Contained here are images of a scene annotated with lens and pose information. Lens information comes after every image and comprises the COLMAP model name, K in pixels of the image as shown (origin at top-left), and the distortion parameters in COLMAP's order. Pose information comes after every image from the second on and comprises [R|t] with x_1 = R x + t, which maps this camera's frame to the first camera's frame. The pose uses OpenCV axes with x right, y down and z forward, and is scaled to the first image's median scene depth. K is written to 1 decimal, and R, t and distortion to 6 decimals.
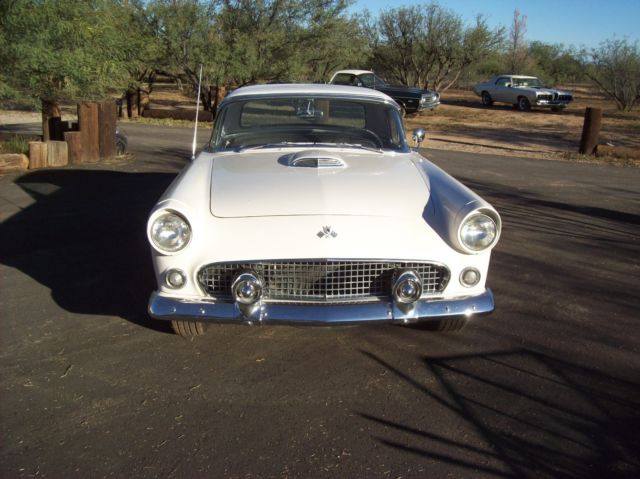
lens RADIAL K [[666.7, 0, 322.3], [0, 666.7, 236.9], [0, 0, 1]] dist [-0.144573, 0.000000]
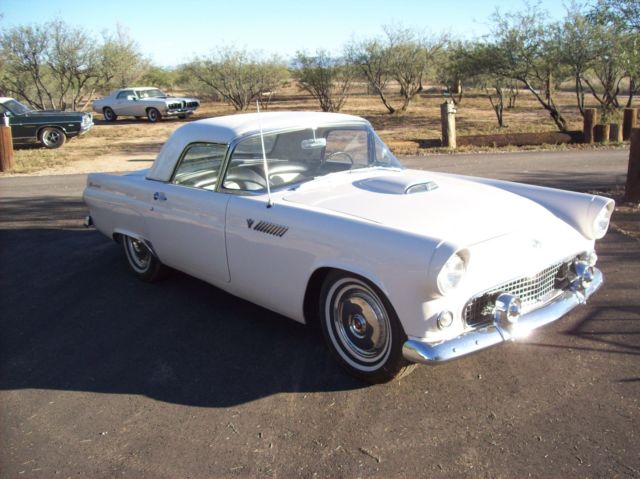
lens RADIAL K [[666.7, 0, 322.2], [0, 666.7, 243.4], [0, 0, 1]] dist [-0.144573, 0.000000]
pose [[0.800837, -0.191229, 0.567532, -0.100860], [0.194593, 0.979319, 0.055391, -0.015373], [-0.566387, 0.066079, 0.821486, 0.032108]]
